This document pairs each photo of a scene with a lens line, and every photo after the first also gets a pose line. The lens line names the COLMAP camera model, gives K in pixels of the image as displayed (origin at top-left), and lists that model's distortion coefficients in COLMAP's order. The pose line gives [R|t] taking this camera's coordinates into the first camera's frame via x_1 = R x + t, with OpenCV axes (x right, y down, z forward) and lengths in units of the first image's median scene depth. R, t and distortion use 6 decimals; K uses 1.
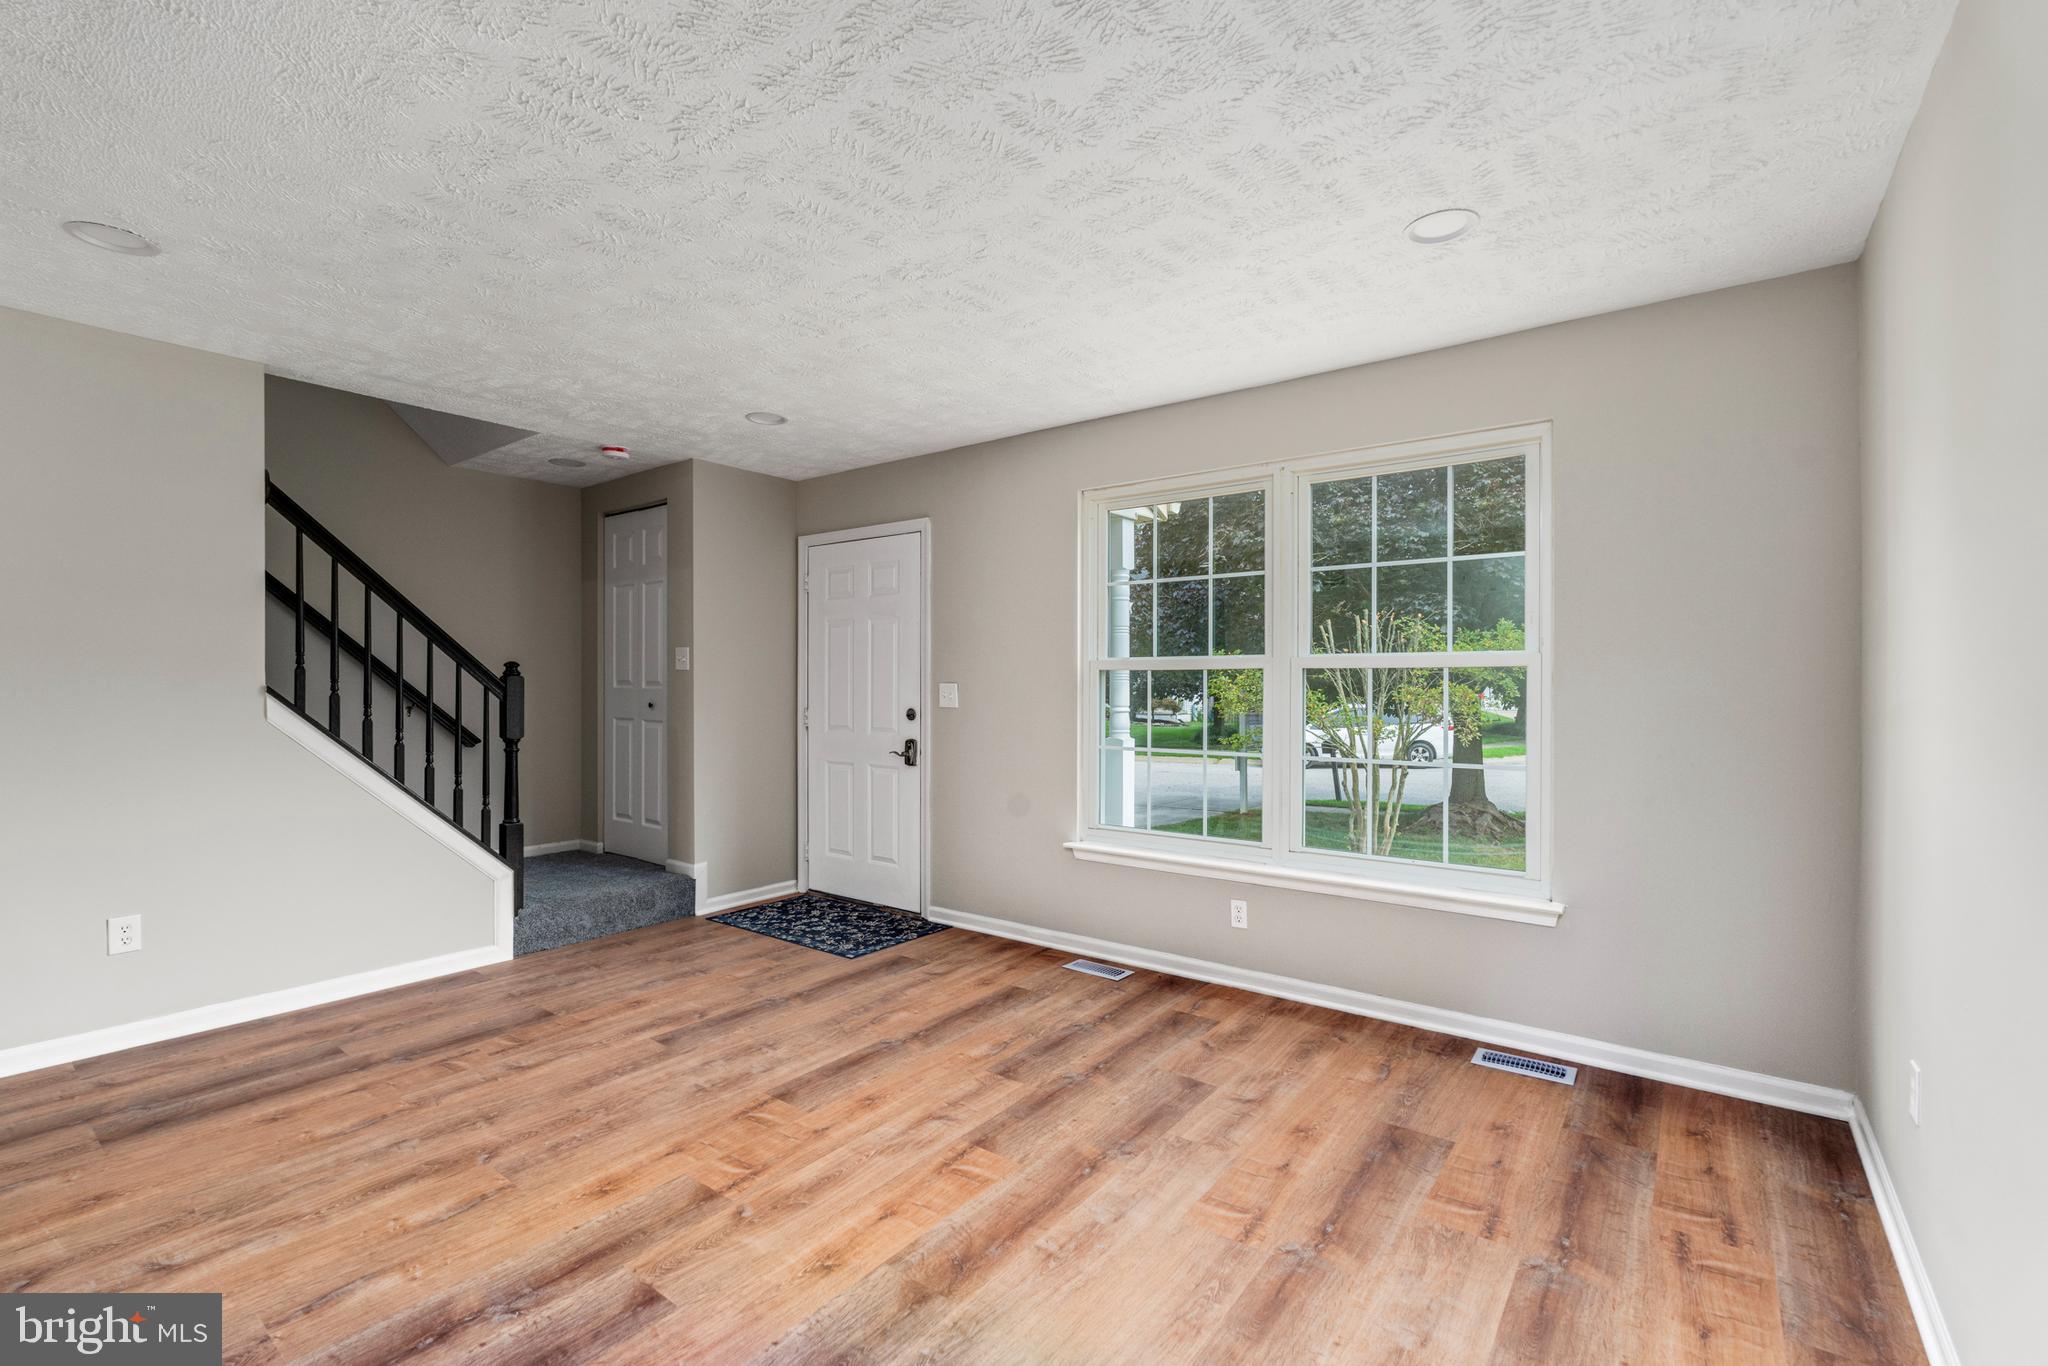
lens RADIAL K [[898.2, 0, 1028.3], [0, 898.2, 693.2], [0, 0, 1]] dist [-0.011170, 0.000471]
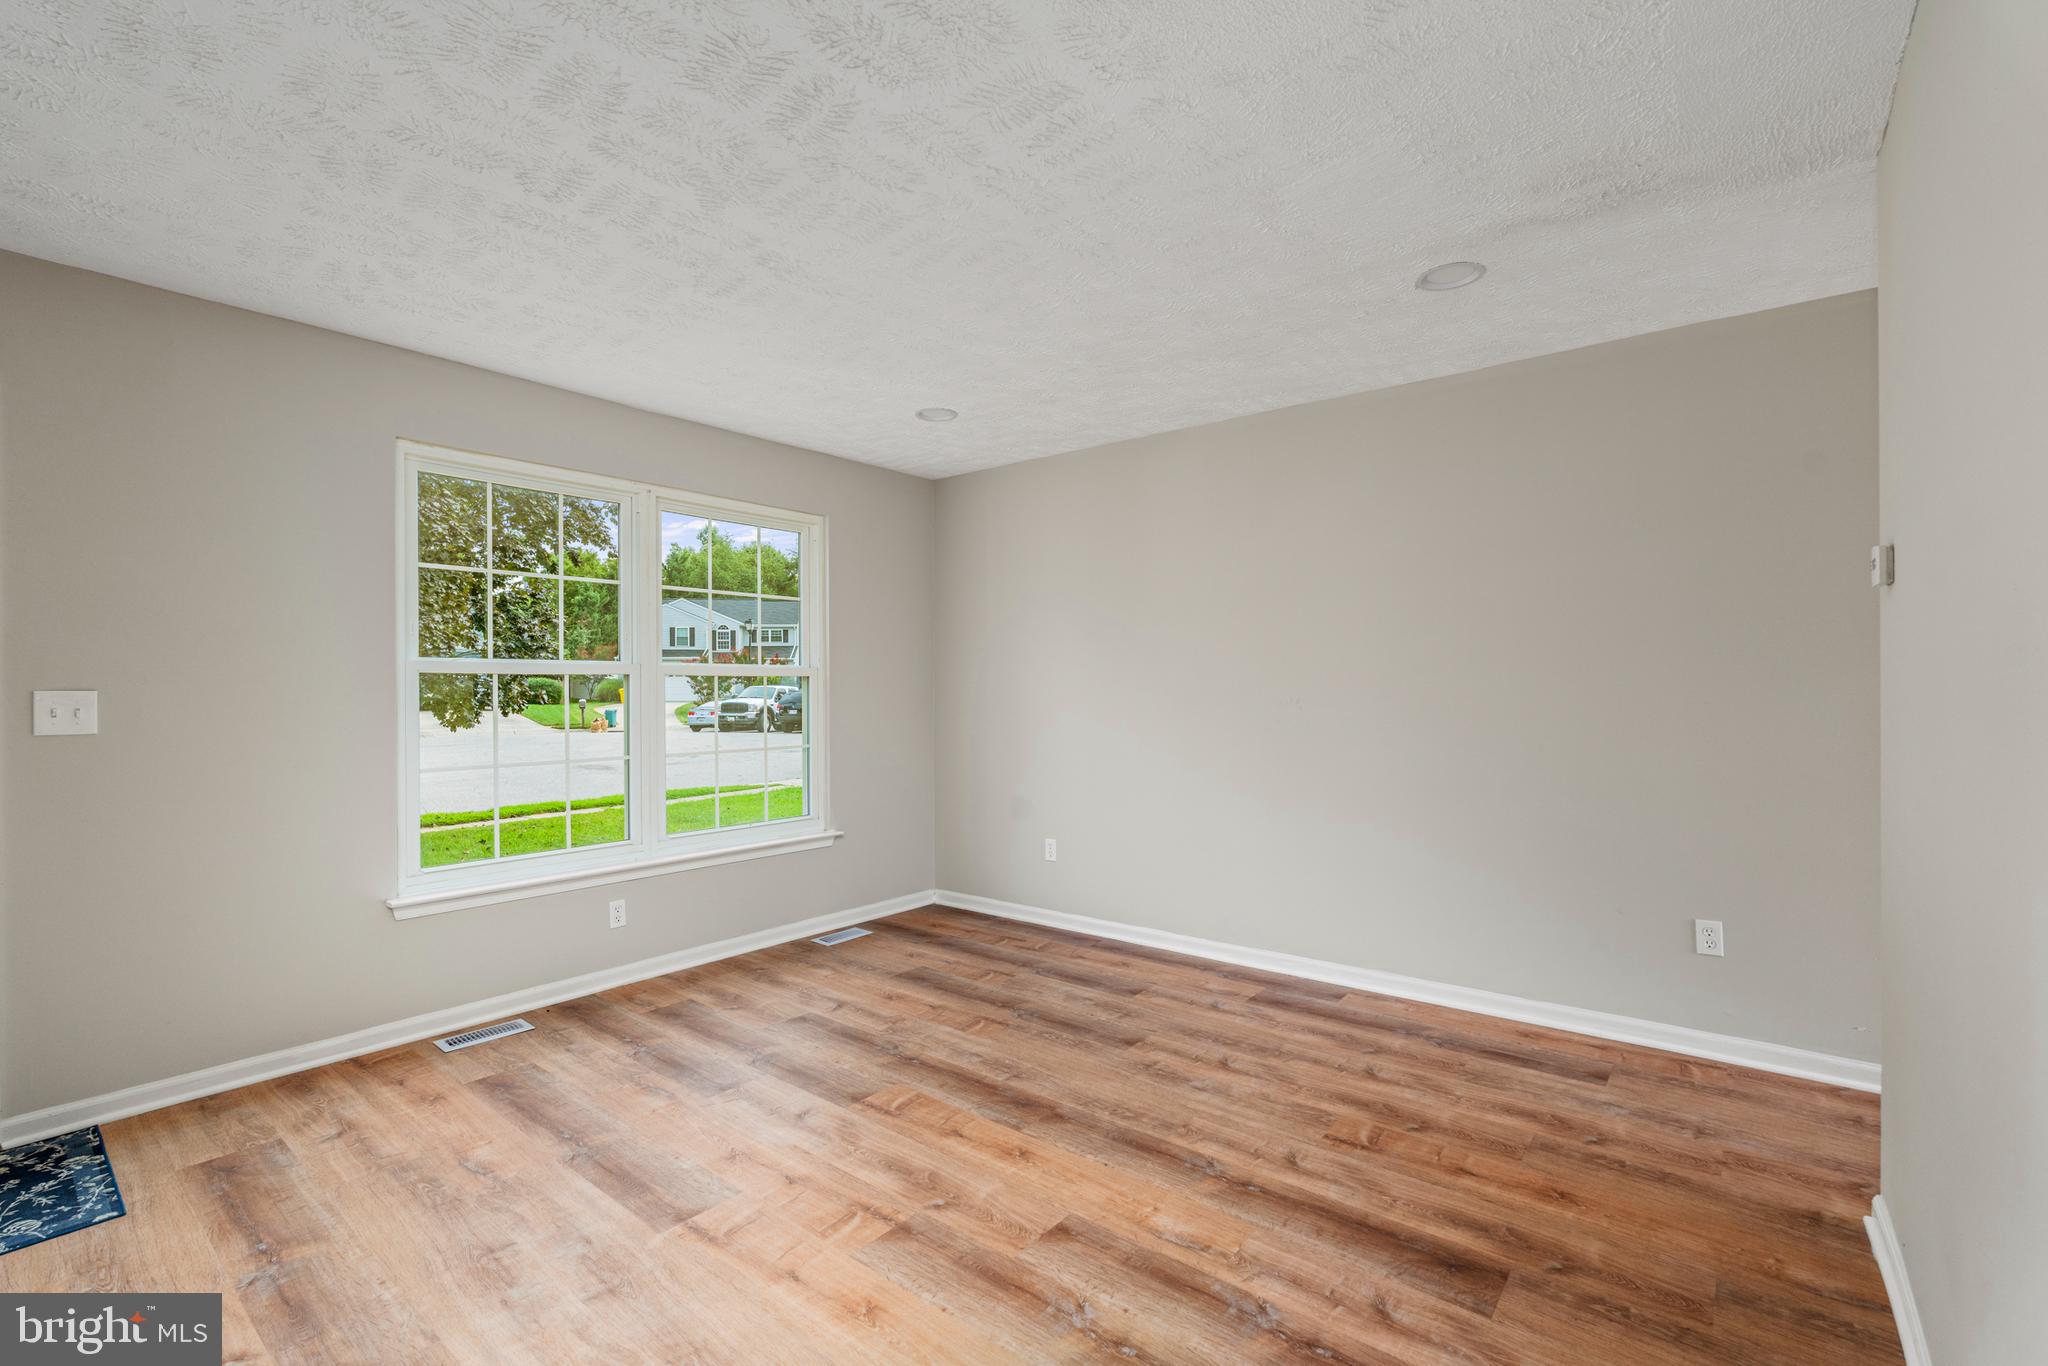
lens RADIAL K [[898.2, 0, 1028.3], [0, 898.2, 693.2], [0, 0, 1]] dist [-0.011170, 0.000471]
pose [[0.023054, -0.003300, 0.999729, -0.882938], [0.016150, 0.999865, 0.002928, -0.002014], [-0.999604, 0.016078, 0.023105, 0.571610]]
